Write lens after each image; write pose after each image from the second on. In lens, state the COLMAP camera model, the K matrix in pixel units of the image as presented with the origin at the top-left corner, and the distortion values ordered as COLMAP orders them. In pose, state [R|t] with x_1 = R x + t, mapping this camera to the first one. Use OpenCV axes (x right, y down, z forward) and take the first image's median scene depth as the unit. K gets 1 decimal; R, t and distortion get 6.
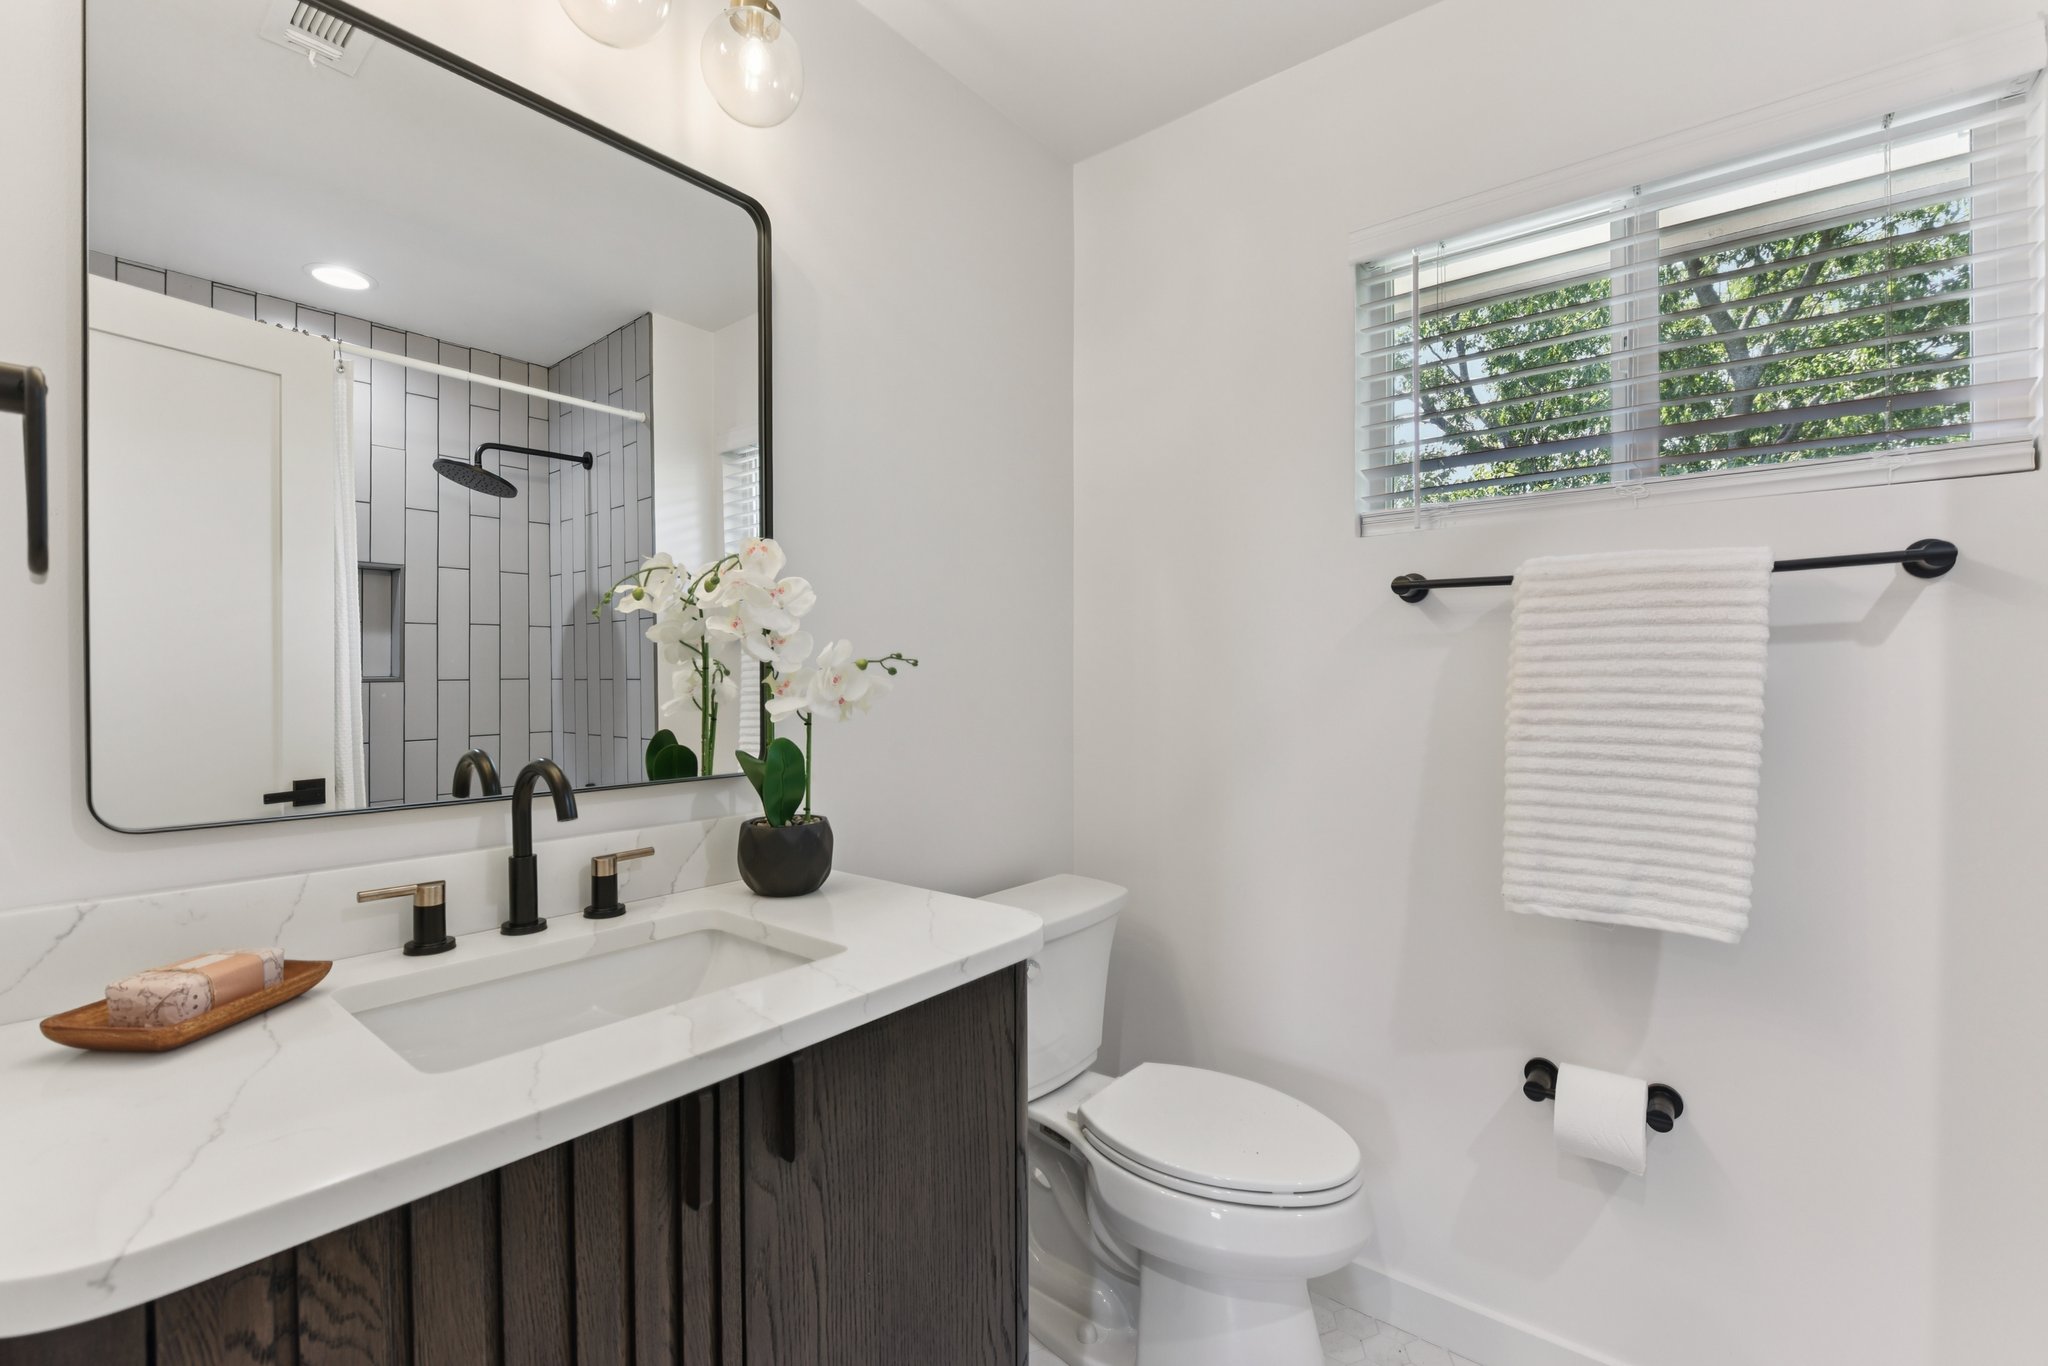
lens RADIAL K [[875.1, 0, 1024.0], [0, 875.1, 683.0], [0, 0, 1]] dist [-0.021957, -0.000058]
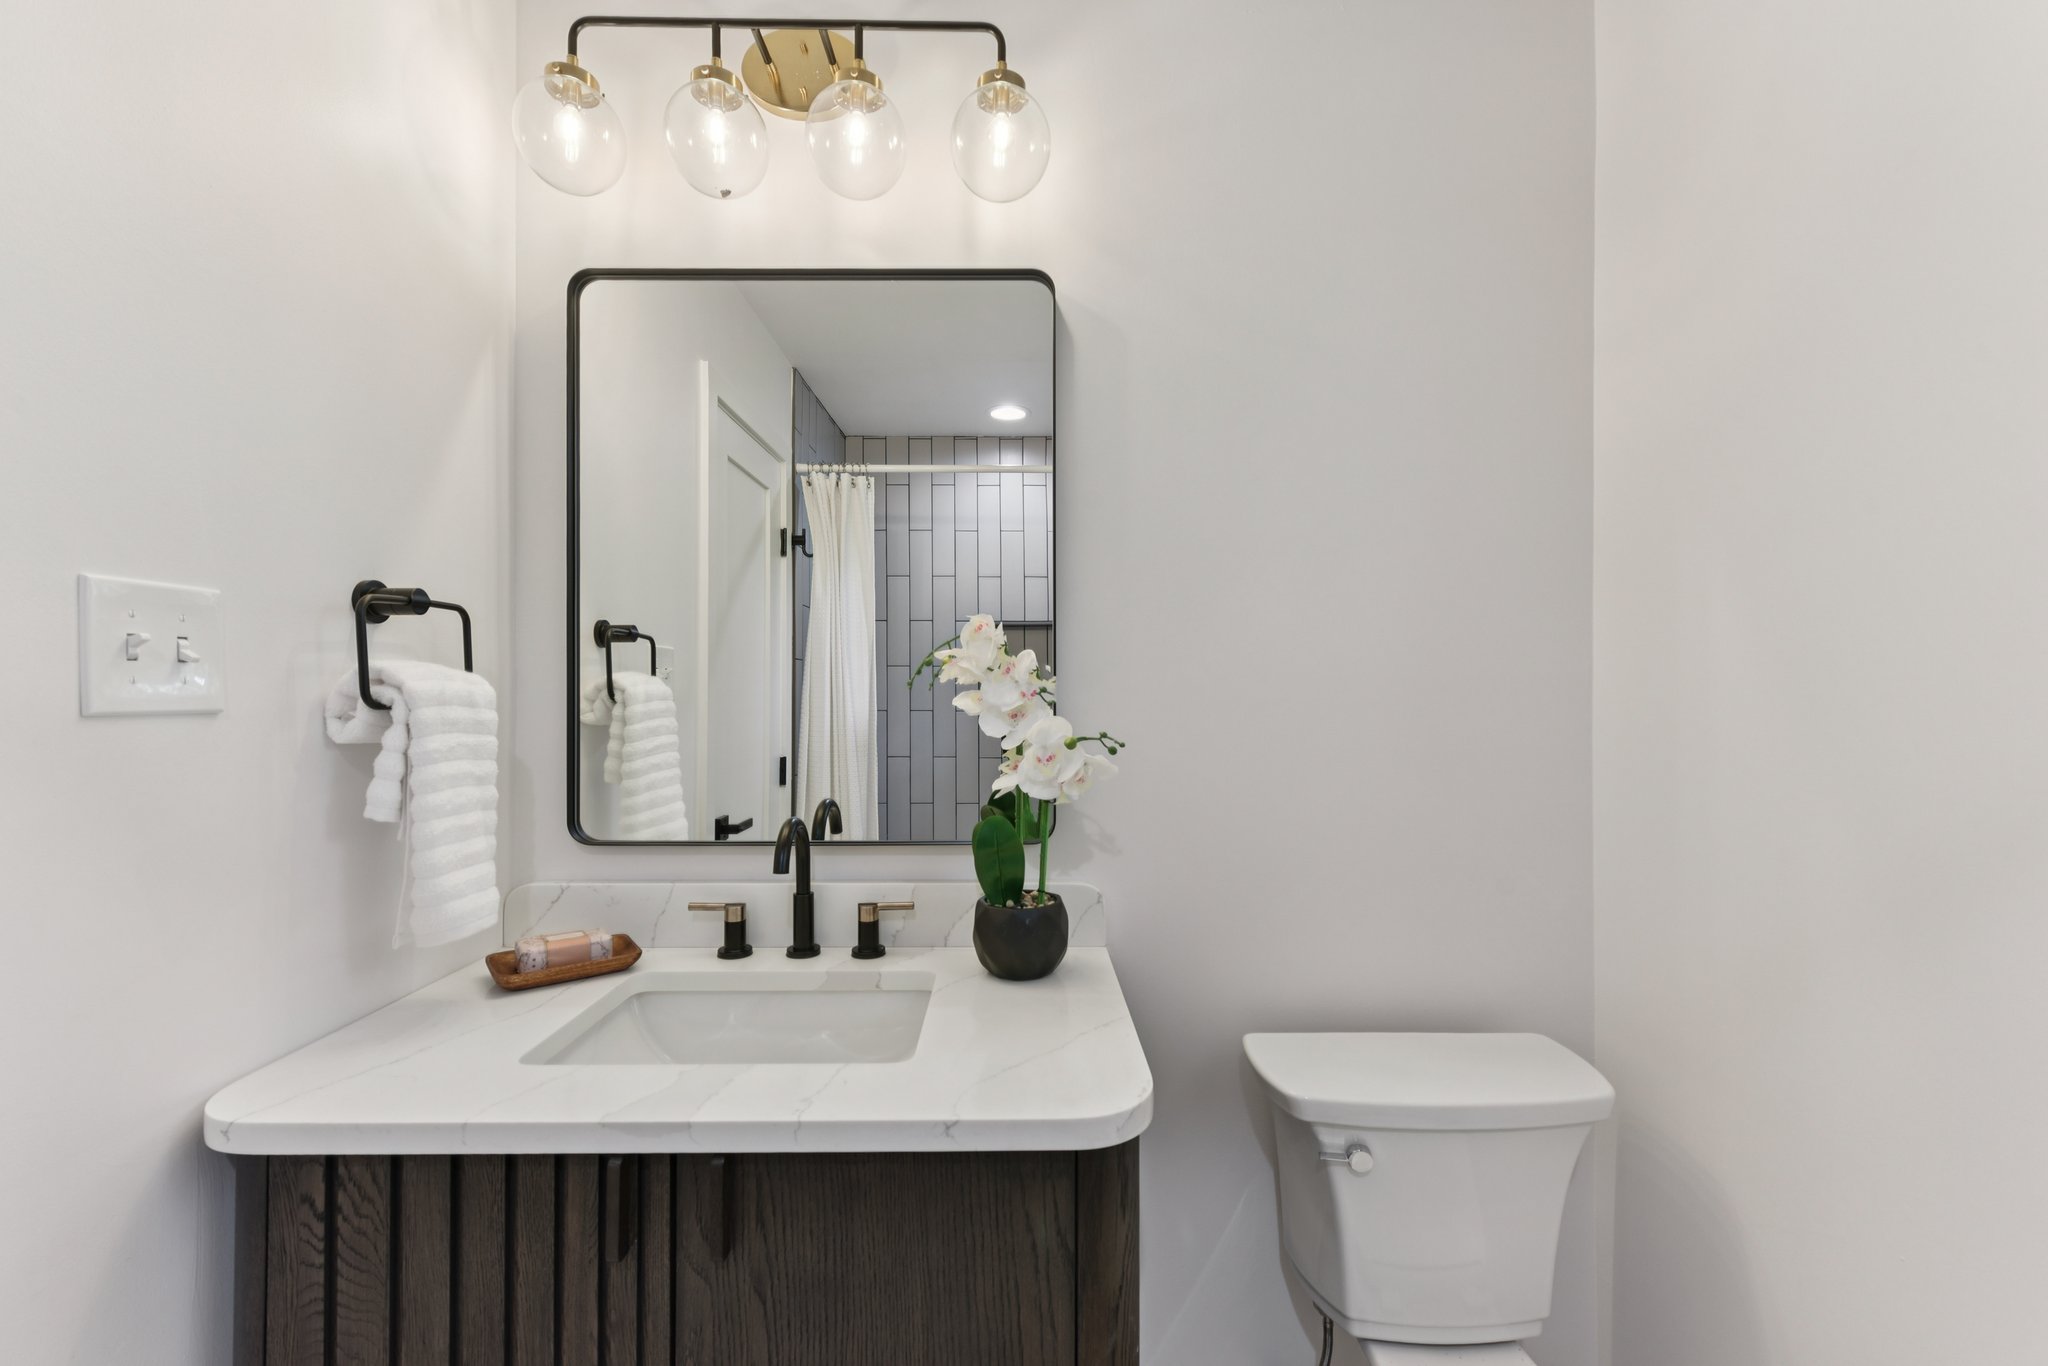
lens RADIAL K [[831.7, 0, 1024.6], [0, 831.7, 691.0], [0, 0, 1]] dist [0.001100, -0.000129]
pose [[0.633594, 0.000512, -0.773665, 0.670909], [-0.004004, 0.999989, -0.002617, -0.108291], [0.773655, 0.004756, 0.633589, 0.615228]]
